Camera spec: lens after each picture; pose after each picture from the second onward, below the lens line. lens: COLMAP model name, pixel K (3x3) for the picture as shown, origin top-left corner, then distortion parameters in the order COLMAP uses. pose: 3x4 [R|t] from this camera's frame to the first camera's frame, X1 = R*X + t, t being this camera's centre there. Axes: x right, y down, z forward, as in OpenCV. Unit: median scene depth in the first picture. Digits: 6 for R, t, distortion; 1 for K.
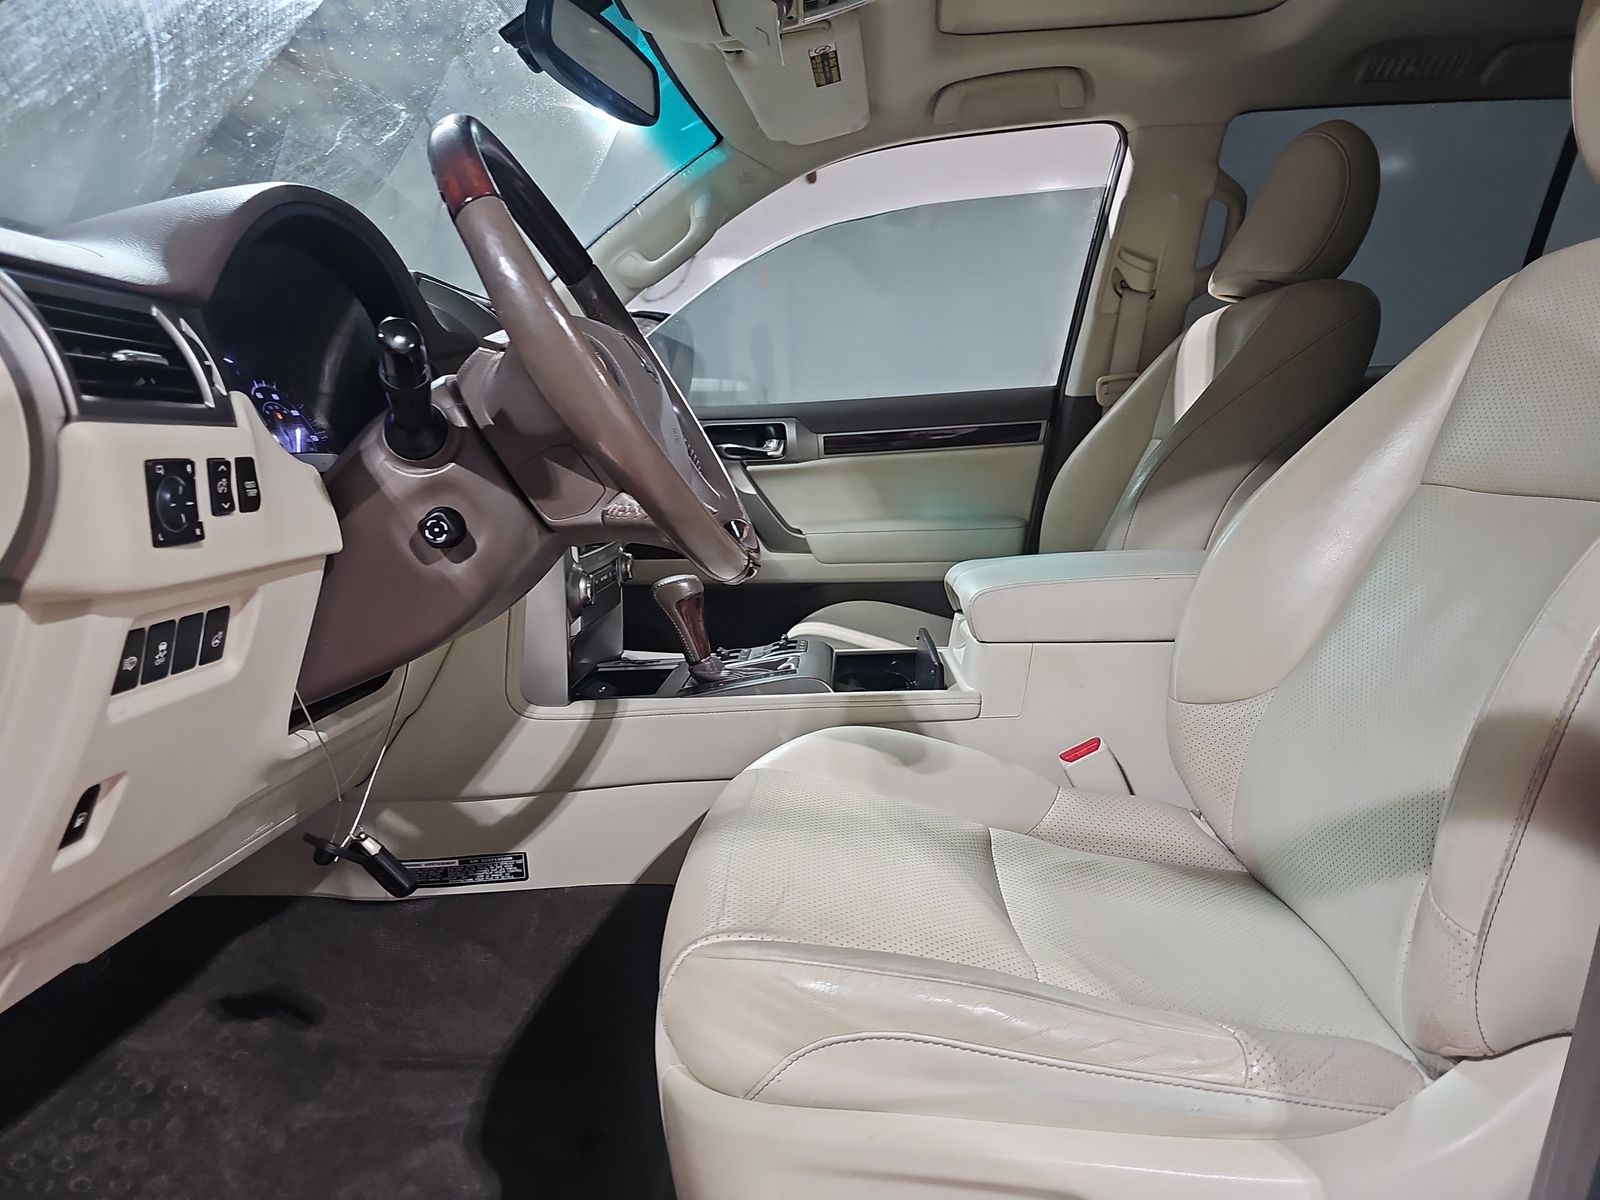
lens RADIAL K [[1065.4, 0, 803.5], [0, 1065.4, 592.1], [0, 0, 1]] dist [0.036151, -0.026515]
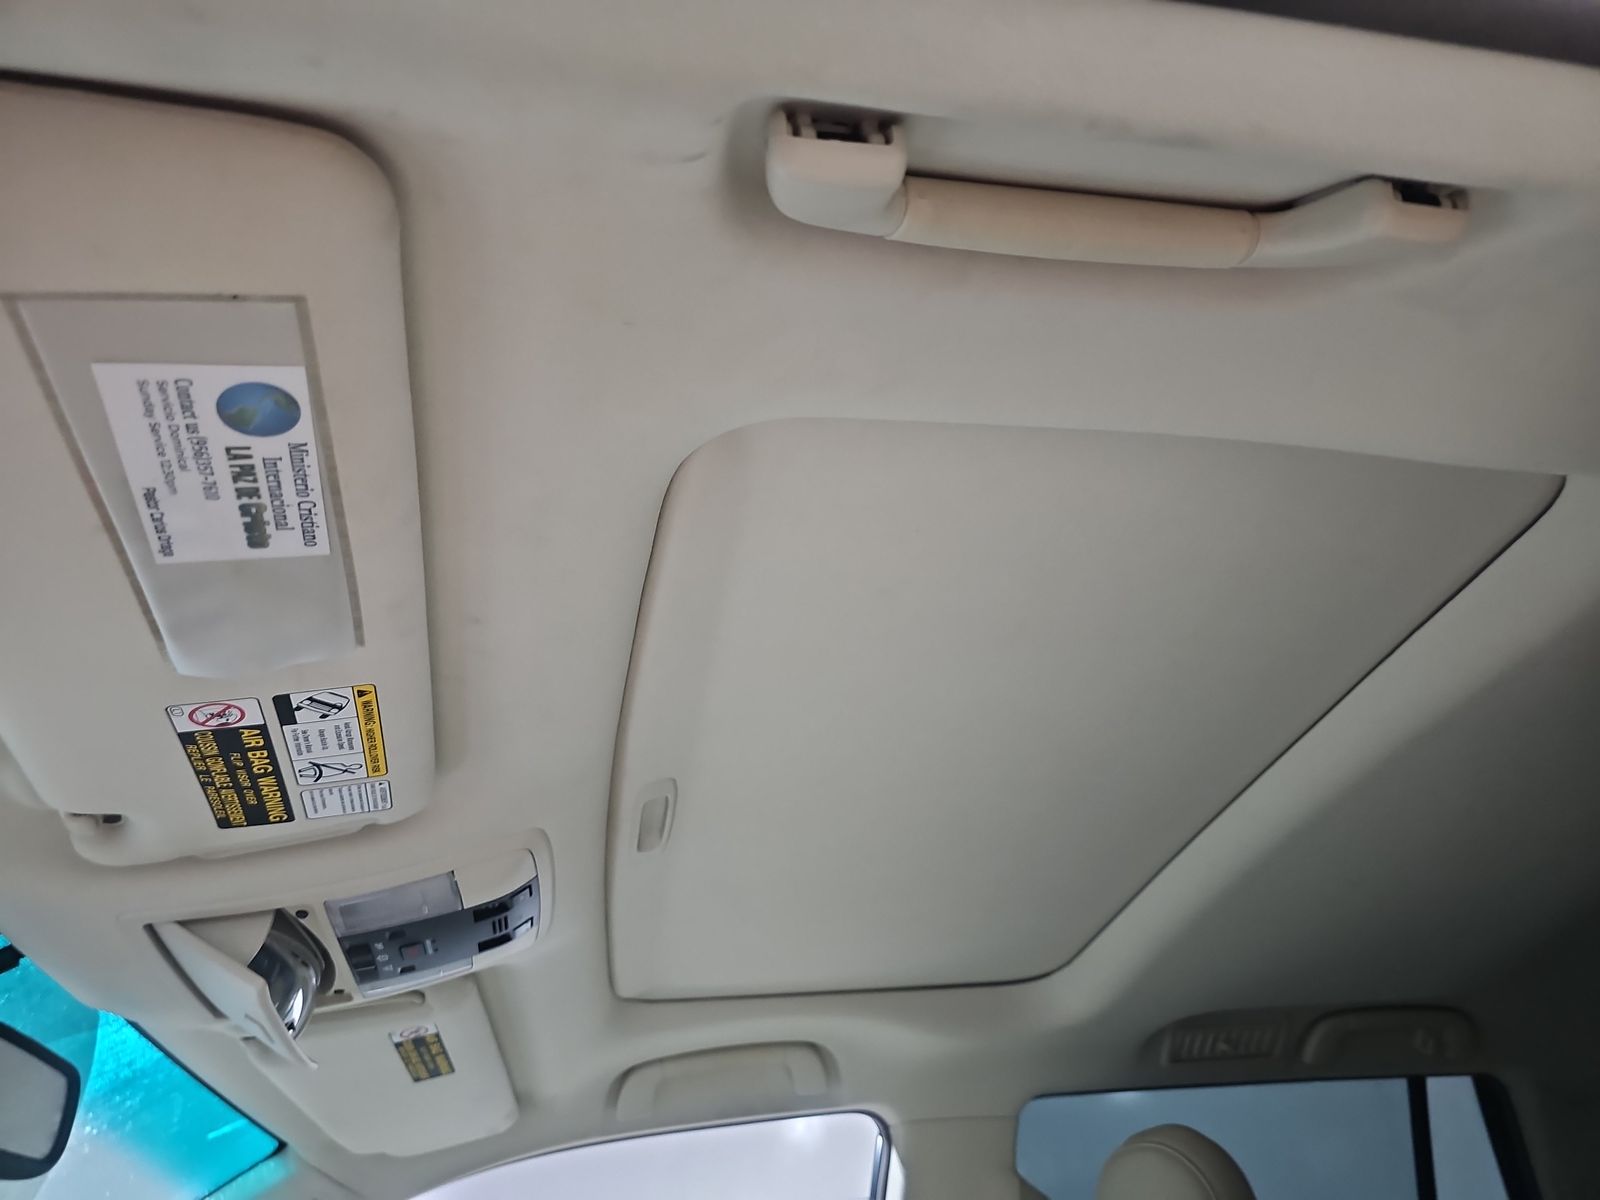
lens RADIAL K [[1065.4, 0, 803.5], [0, 1065.4, 592.1], [0, 0, 1]] dist [0.036151, -0.026515]
pose [[0.975810, 0.084376, 0.201682, 0.076841], [0.087388, 0.695073, -0.713609, -0.185335], [-0.200395, 0.713971, 0.670885, 0.300505]]
